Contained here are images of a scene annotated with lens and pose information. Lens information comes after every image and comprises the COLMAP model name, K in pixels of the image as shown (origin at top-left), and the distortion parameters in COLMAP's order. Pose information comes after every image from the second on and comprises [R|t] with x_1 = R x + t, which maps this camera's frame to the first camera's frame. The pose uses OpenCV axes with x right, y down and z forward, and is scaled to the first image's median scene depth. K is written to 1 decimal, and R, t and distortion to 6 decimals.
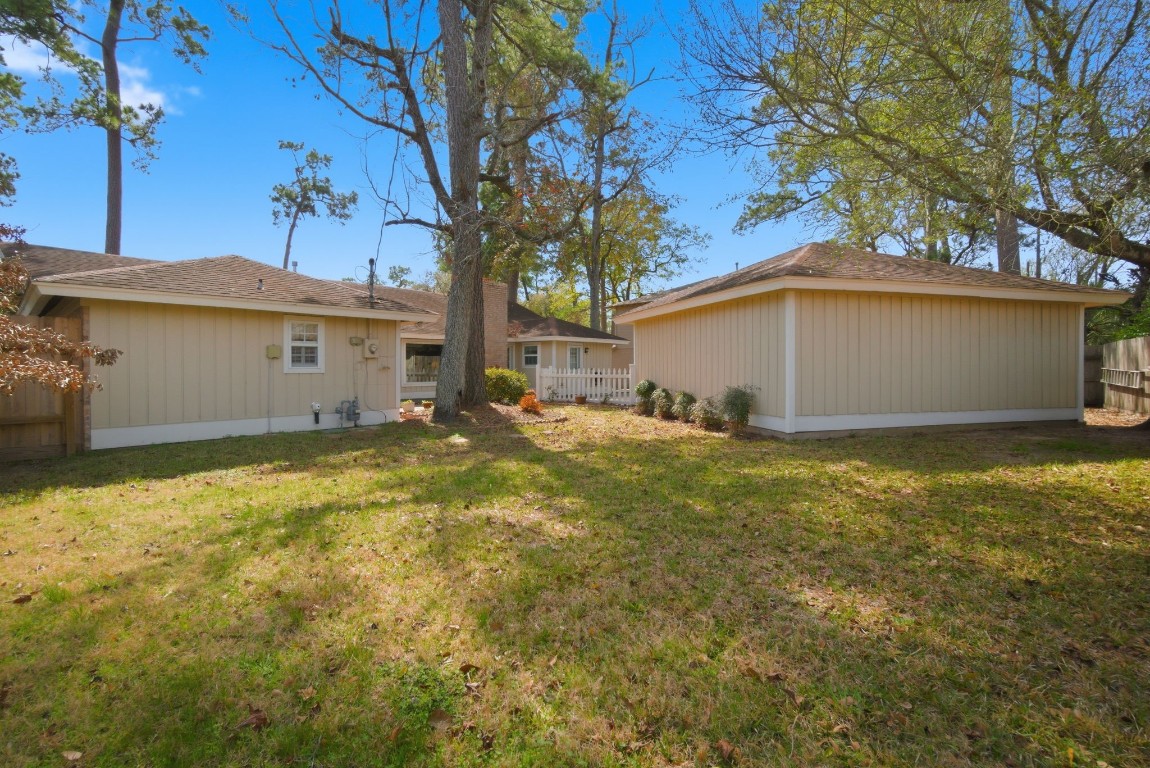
lens RADIAL K [[519.4, 0, 575.4], [0, 519.4, 376.0], [0, 0, 1]] dist [-0.071397, 0.028276]
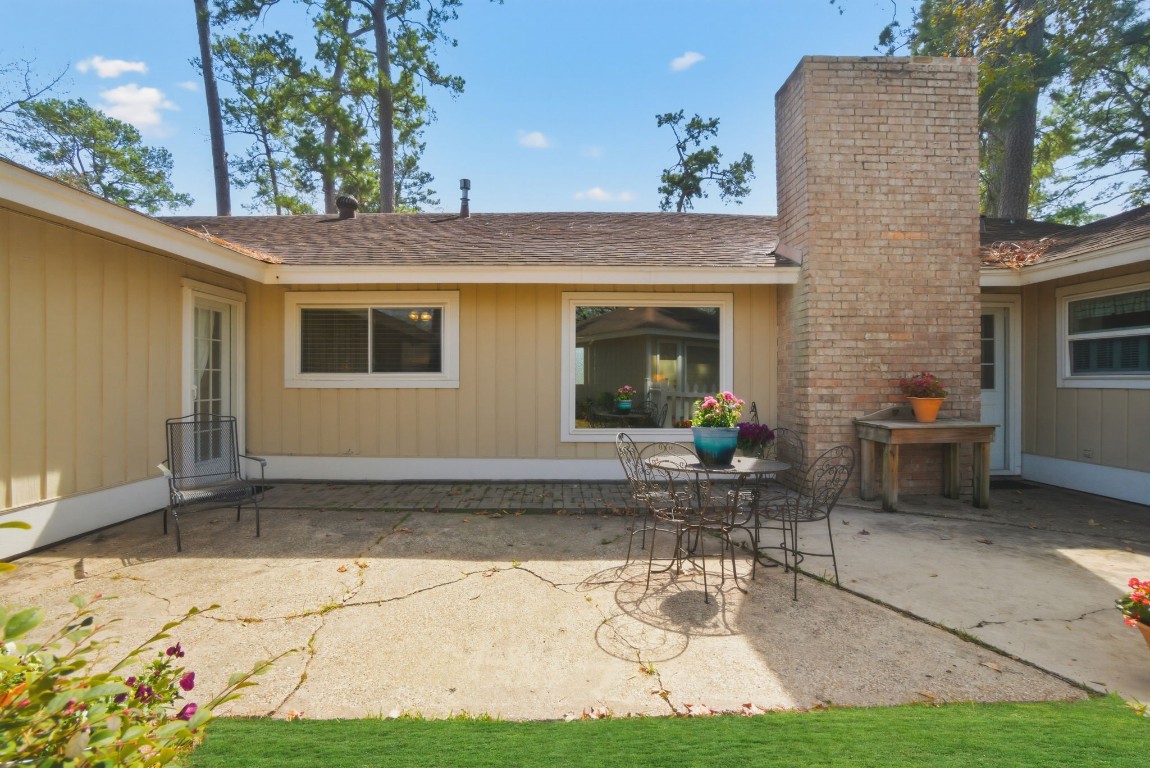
lens RADIAL K [[519.4, 0, 575.4], [0, 519.4, 376.0], [0, 0, 1]] dist [-0.071397, 0.028276]
pose [[0.661142, -0.010096, -0.750193, -0.036771], [-0.015588, 0.999509, -0.027189, -0.005316], [0.750099, 0.029670, 0.660660, 0.321775]]
